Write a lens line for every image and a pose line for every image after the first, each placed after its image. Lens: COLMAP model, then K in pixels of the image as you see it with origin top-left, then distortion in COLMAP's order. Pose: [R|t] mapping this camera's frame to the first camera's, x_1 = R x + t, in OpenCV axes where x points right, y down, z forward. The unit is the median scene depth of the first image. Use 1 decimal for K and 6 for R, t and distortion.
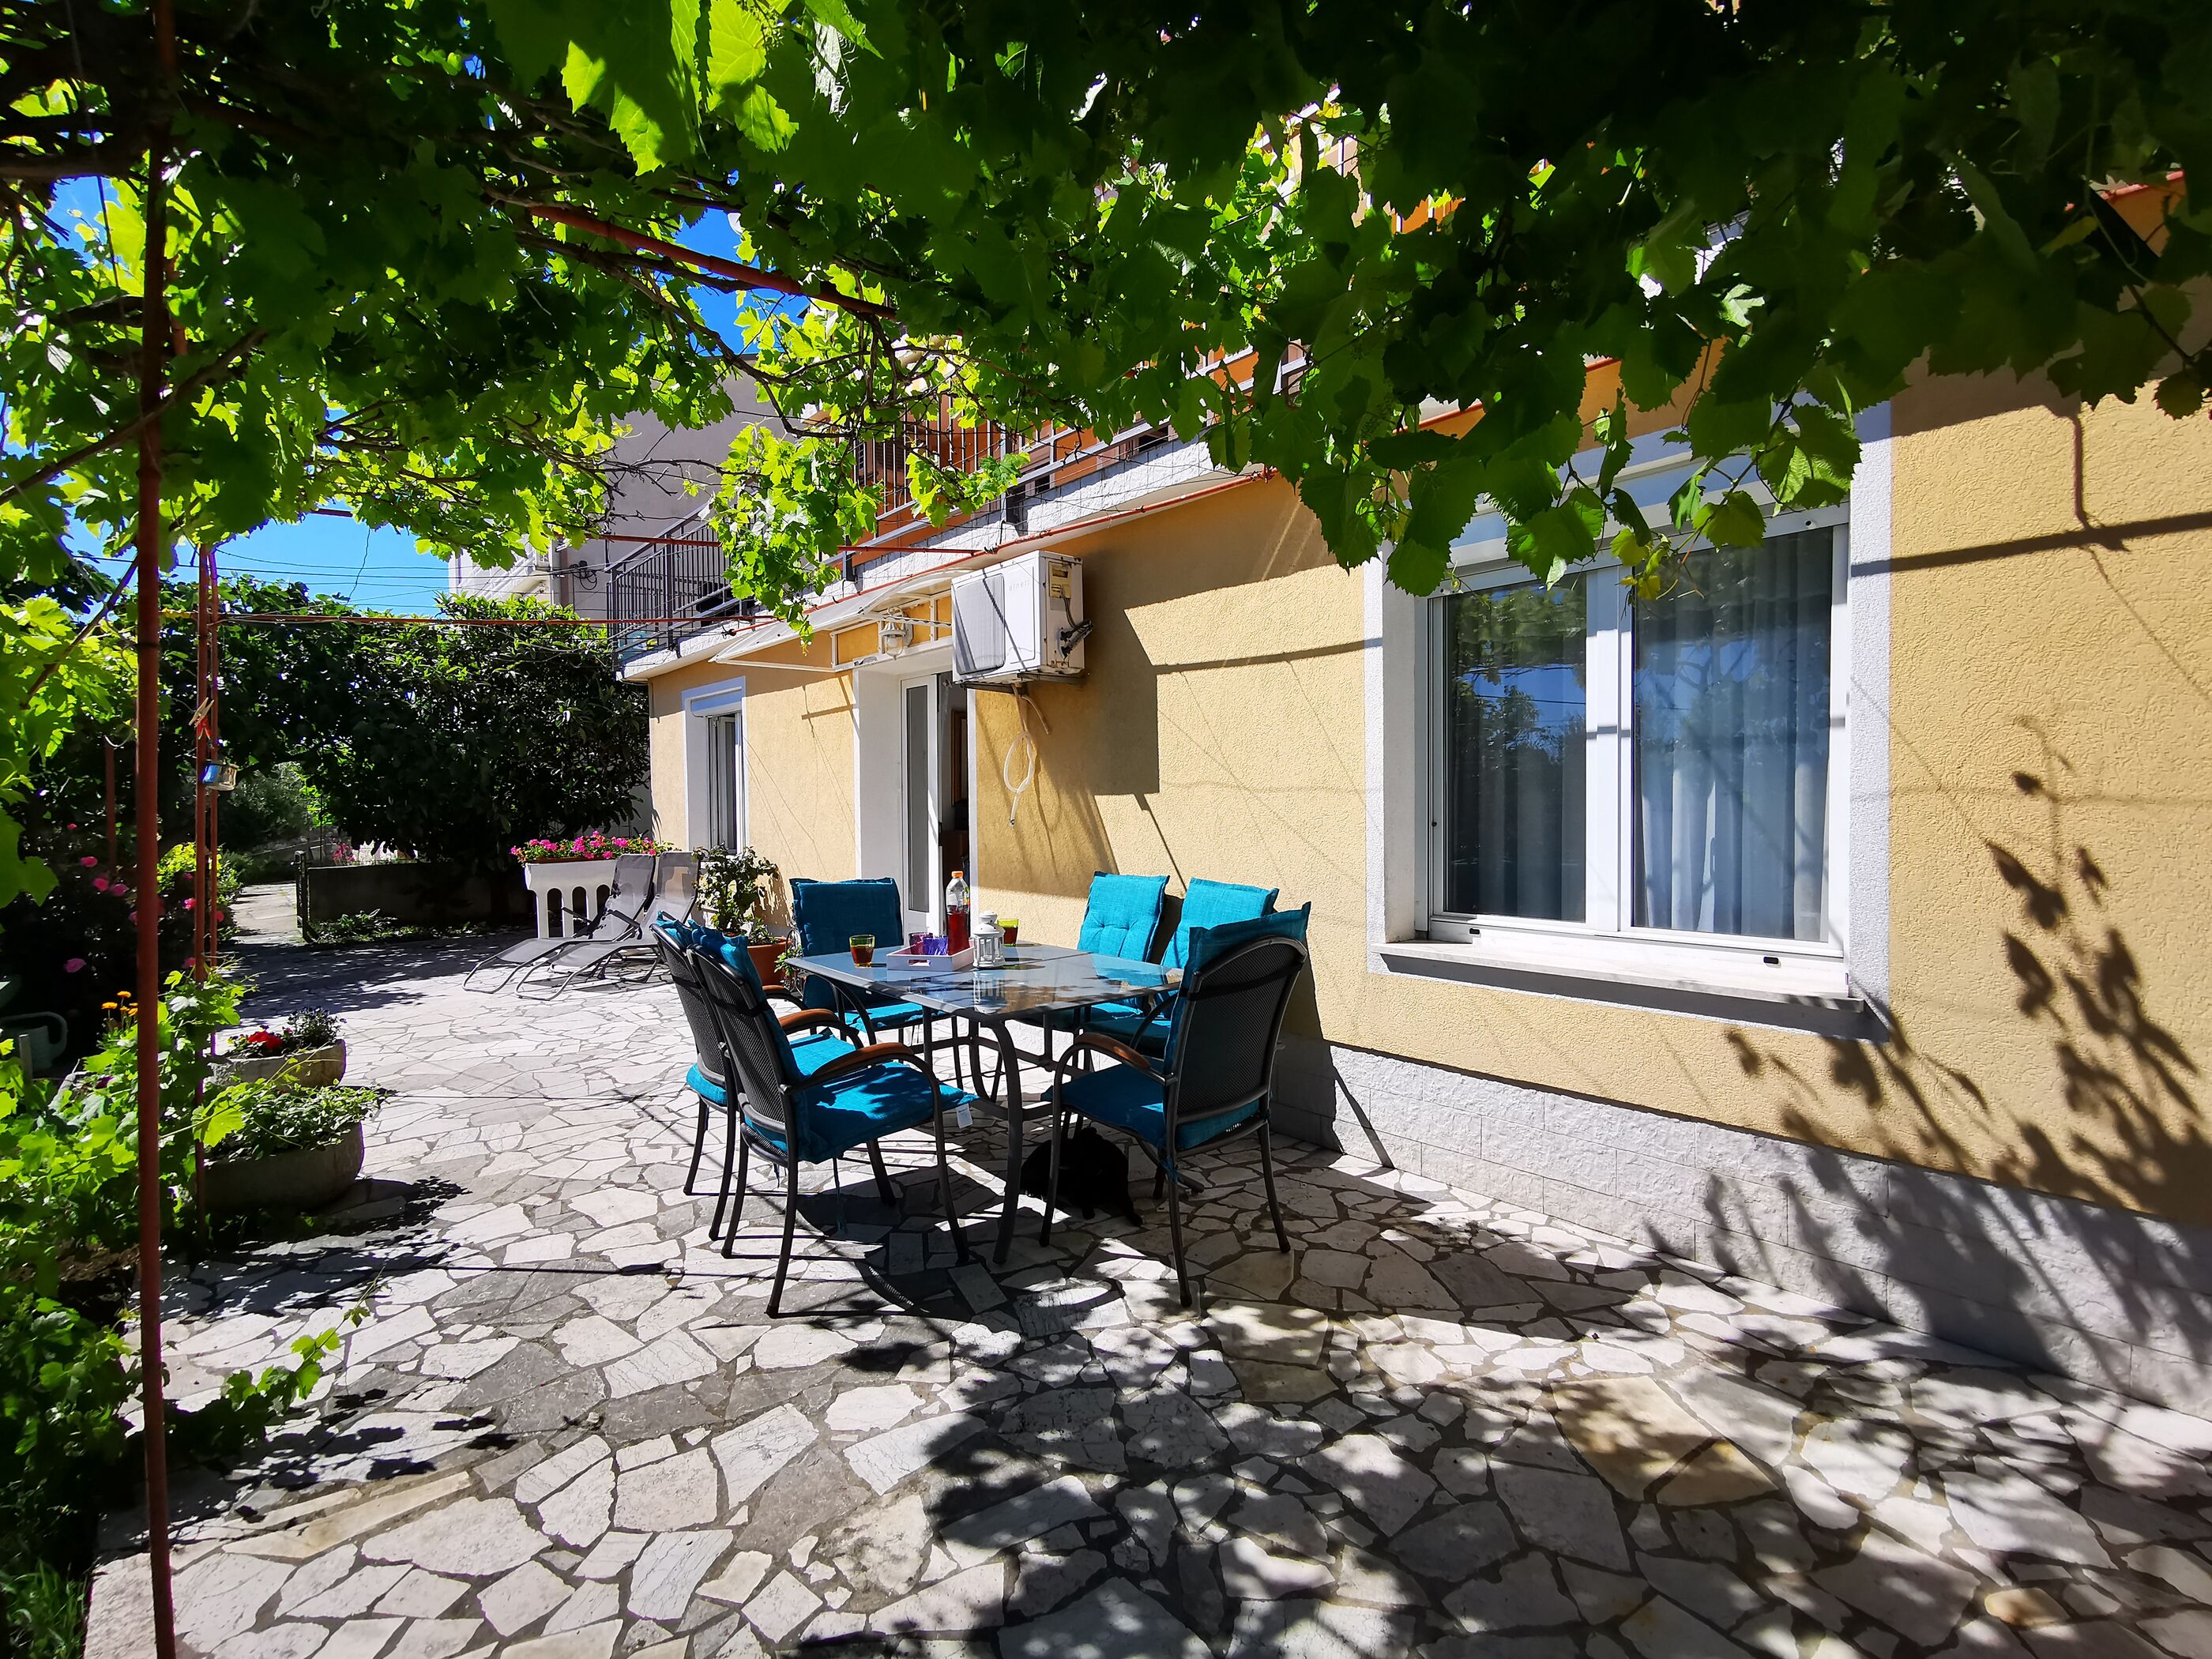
lens RADIAL K [[1020.4, 0, 1105.9], [0, 1020.4, 842.9], [0, 0, 1]] dist [0.015471, -0.004561]
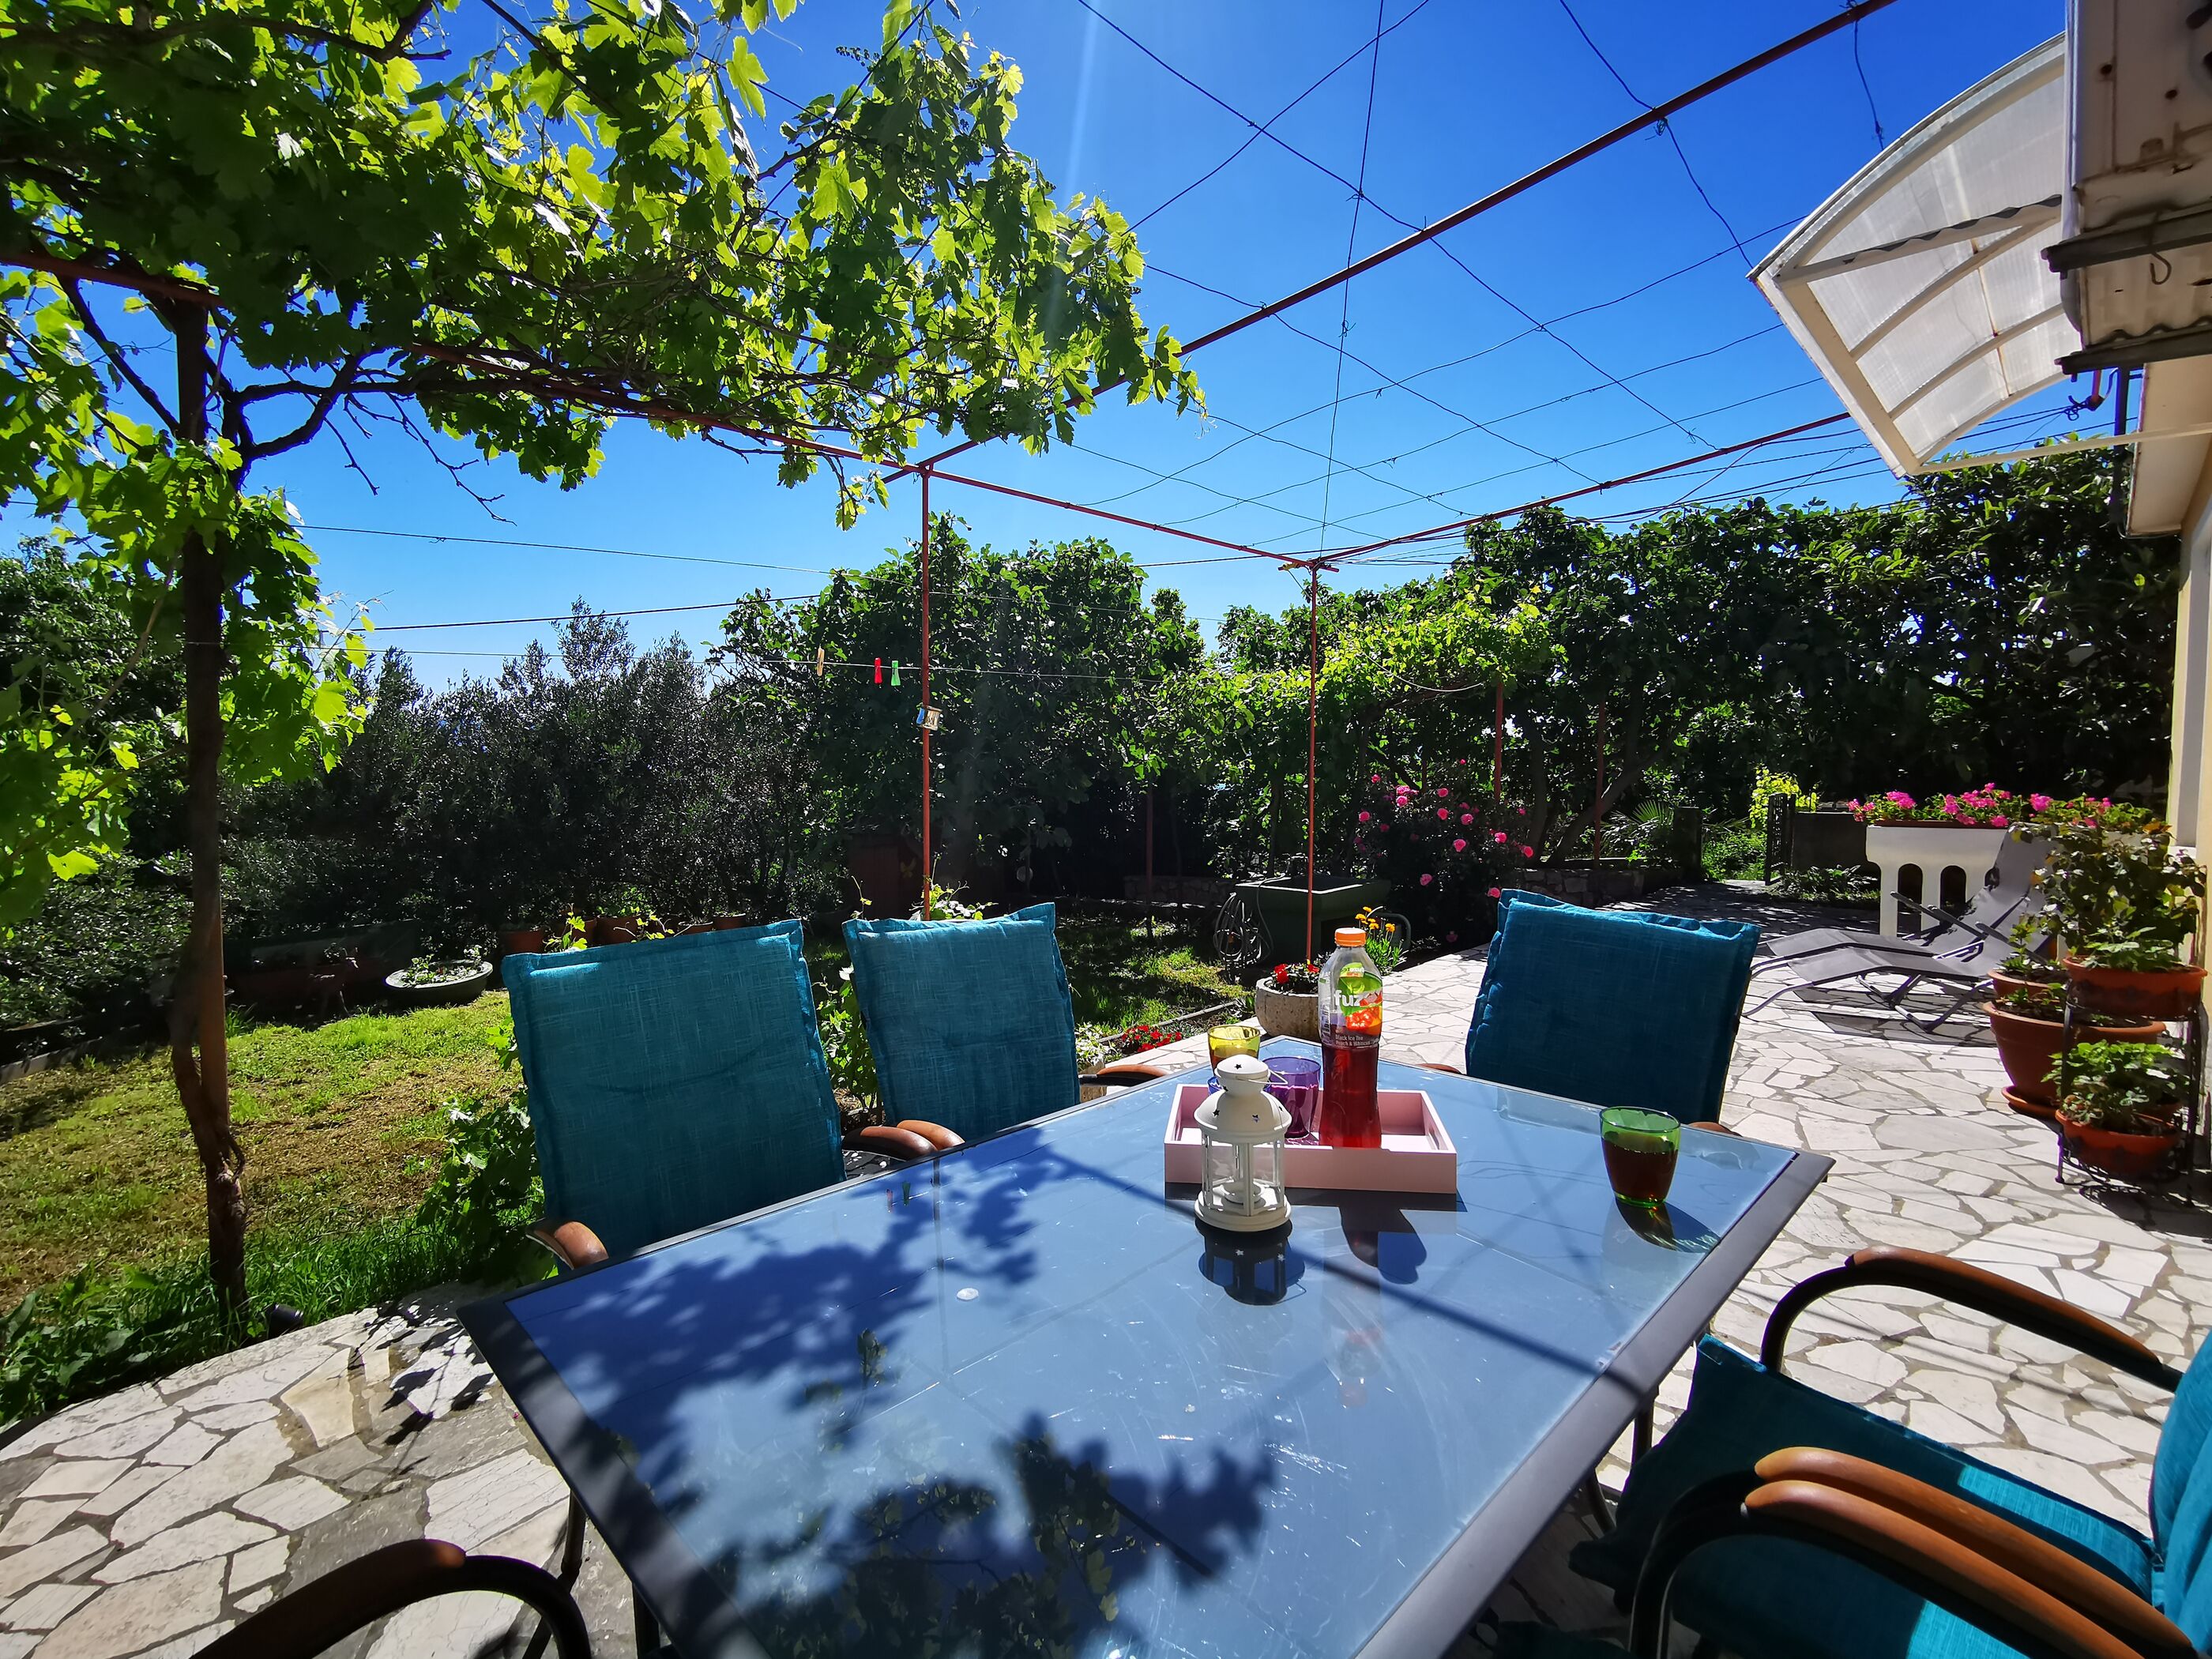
lens RADIAL K [[1020.4, 0, 1086.2], [0, 1020.4, 823.5], [0, 0, 1]] dist [0.015471, -0.004561]
pose [[0.103077, 0.079402, -0.991499, 0.288038], [-0.038149, 0.996391, 0.075828, -0.046780], [0.993942, 0.030008, 0.105734, 1.237255]]
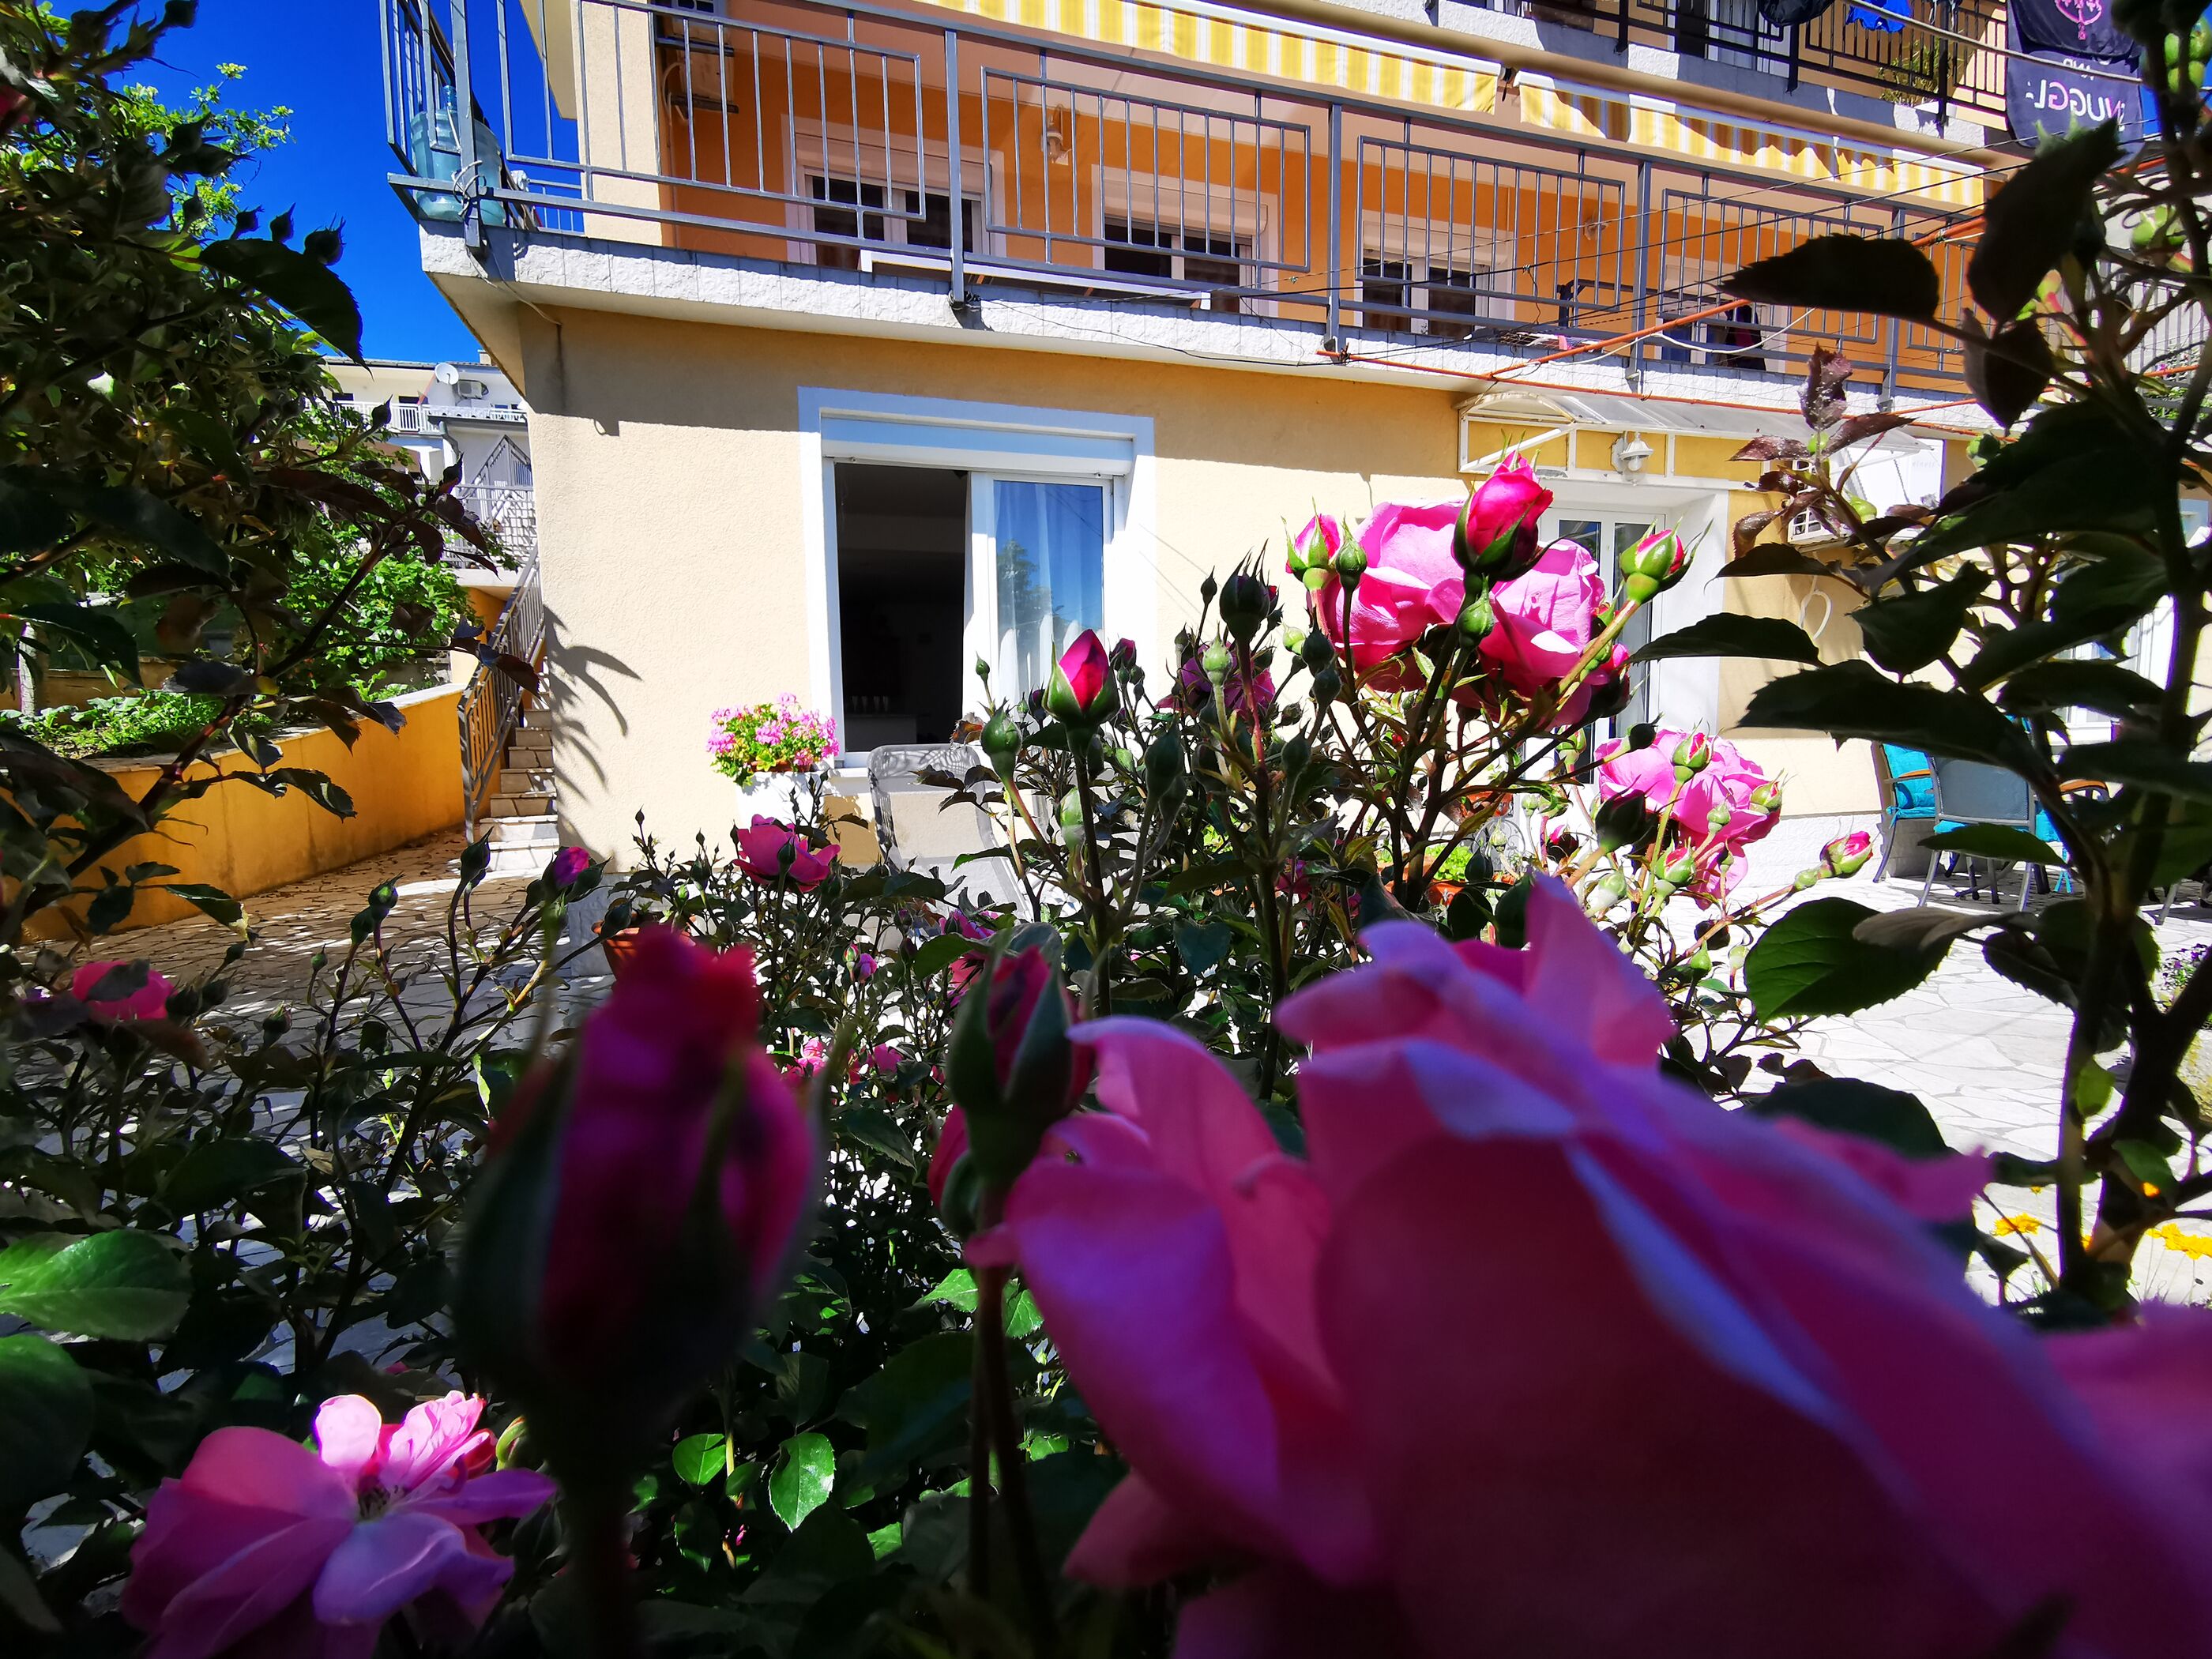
lens RADIAL K [[1020.4, 0, 1109.8], [0, 1020.4, 838.9], [0, 0, 1]] dist [0.015471, -0.004561]
pose [[0.363678, -0.105703, 0.925508, -2.740338], [0.053468, 0.994272, 0.092547, 0.037259], [-0.929989, 0.015828, 0.367247, 2.478016]]
